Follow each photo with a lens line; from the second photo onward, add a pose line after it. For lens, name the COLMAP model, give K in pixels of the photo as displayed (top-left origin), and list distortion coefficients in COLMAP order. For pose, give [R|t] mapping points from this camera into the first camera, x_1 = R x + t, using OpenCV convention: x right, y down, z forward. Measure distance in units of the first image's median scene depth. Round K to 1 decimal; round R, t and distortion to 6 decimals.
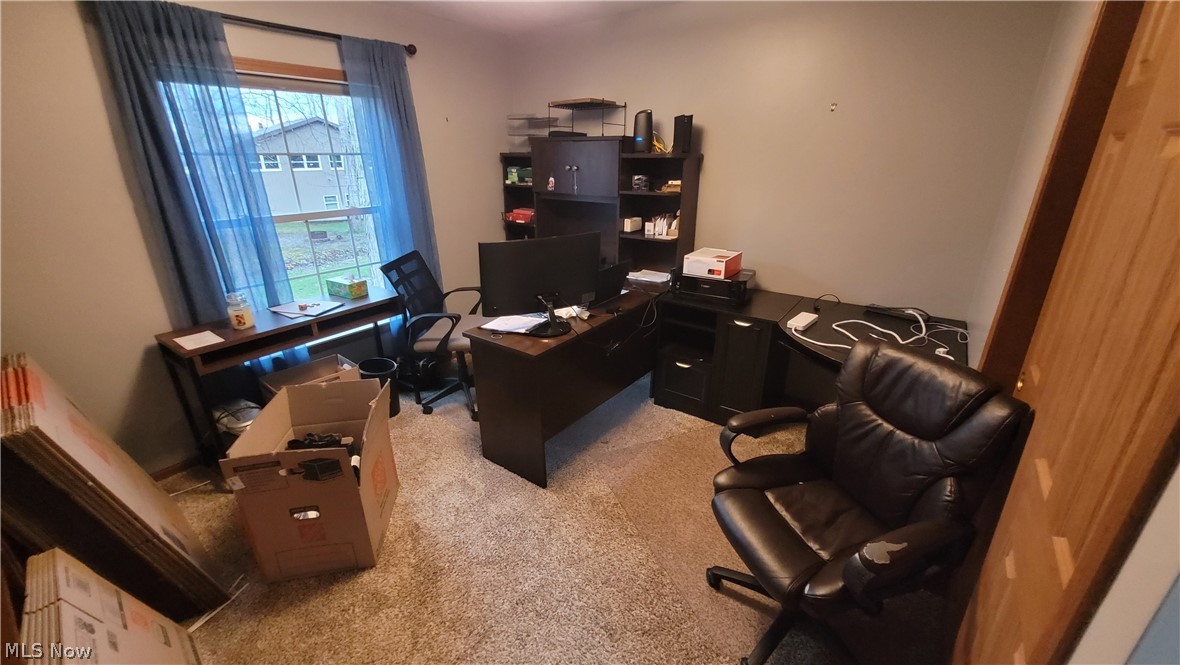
lens RADIAL K [[461.0, 0, 590.7], [0, 461.0, 330.2], [0, 0, 1]] dist [-0.001906, -0.000245]
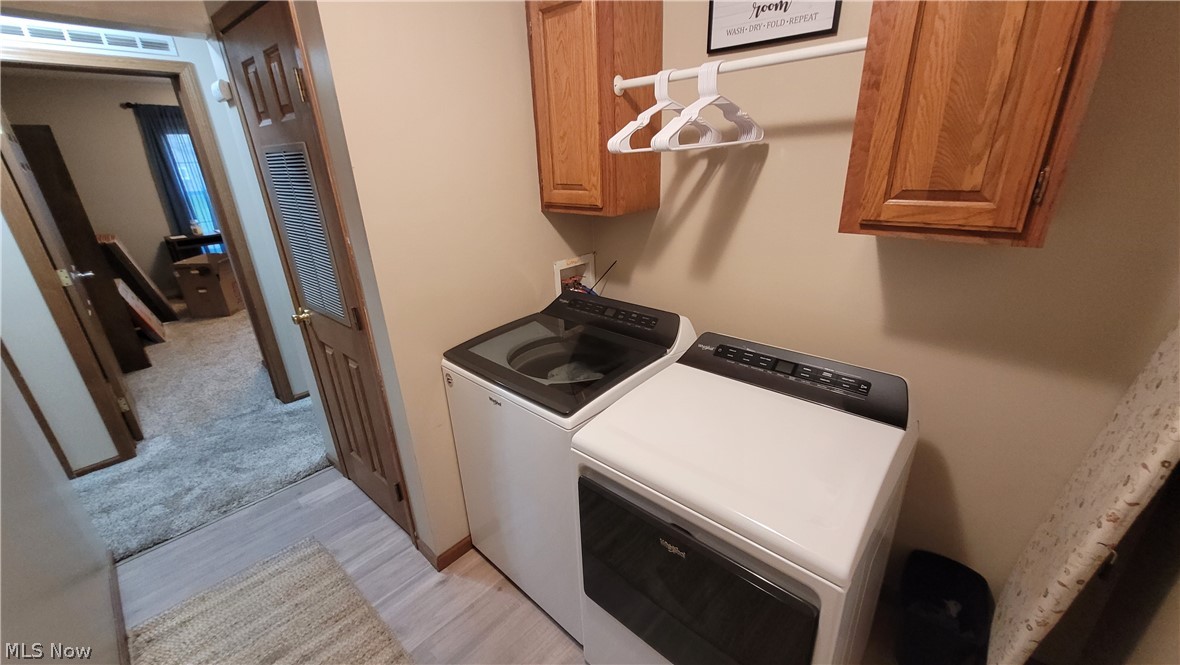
lens RADIAL K [[461.0, 0, 593.2], [0, 461.0, 335.5], [0, 0, 1]] dist [-0.001906, -0.000245]
pose [[0.993706, 0.014048, -0.111137, 1.629127], [-0.012901, 0.999856, 0.011031, 0.483307], [0.111276, -0.009528, 0.993744, -1.205831]]
